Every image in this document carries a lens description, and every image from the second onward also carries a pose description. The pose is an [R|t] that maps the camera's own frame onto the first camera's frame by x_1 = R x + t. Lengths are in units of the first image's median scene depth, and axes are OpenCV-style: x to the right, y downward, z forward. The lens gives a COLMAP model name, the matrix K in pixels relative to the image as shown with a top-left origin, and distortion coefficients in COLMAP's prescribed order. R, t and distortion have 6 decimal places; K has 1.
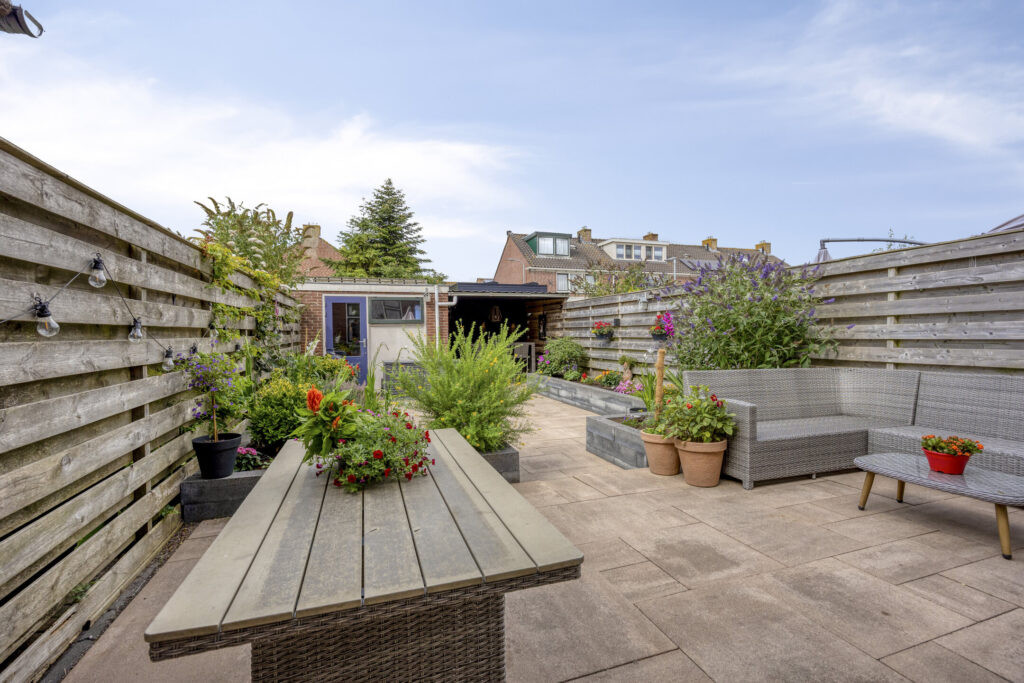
lens RADIAL K [[457.5, 0, 520.5], [0, 457.5, 333.9], [0, 0, 1]] dist [-0.014983, 0.000624]
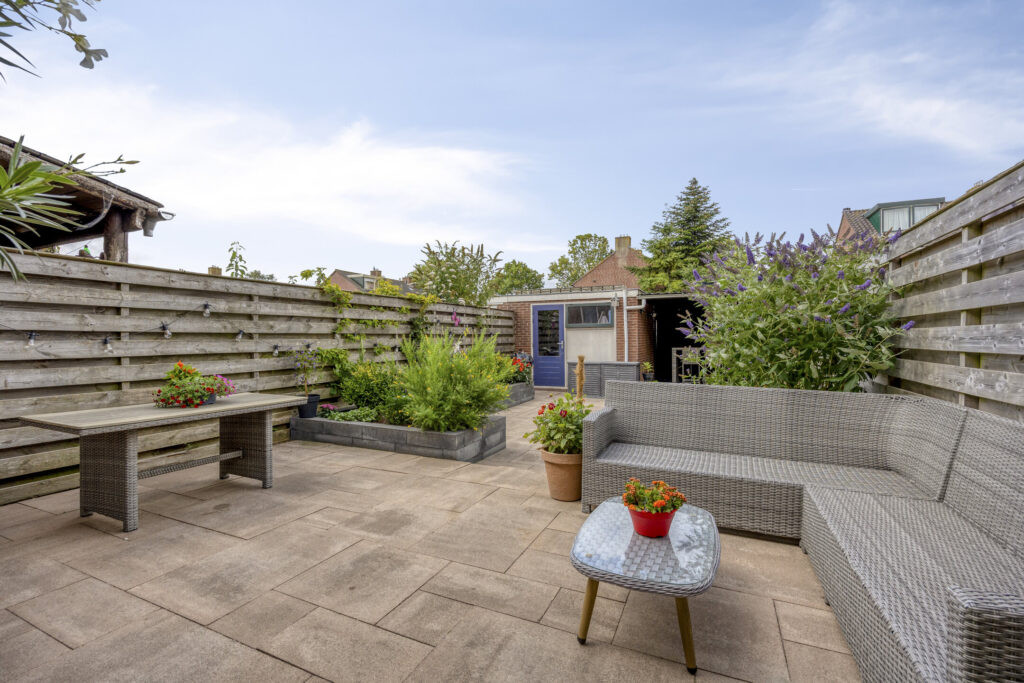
lens RADIAL K [[457.5, 0, 512.0], [0, 457.5, 332.3], [0, 0, 1]] dist [-0.014983, 0.000624]
pose [[0.718851, -0.001362, -0.695163, 0.359457], [-0.004421, 0.999969, -0.006532, -0.003083], [0.695150, 0.007769, 0.718823, 0.086310]]
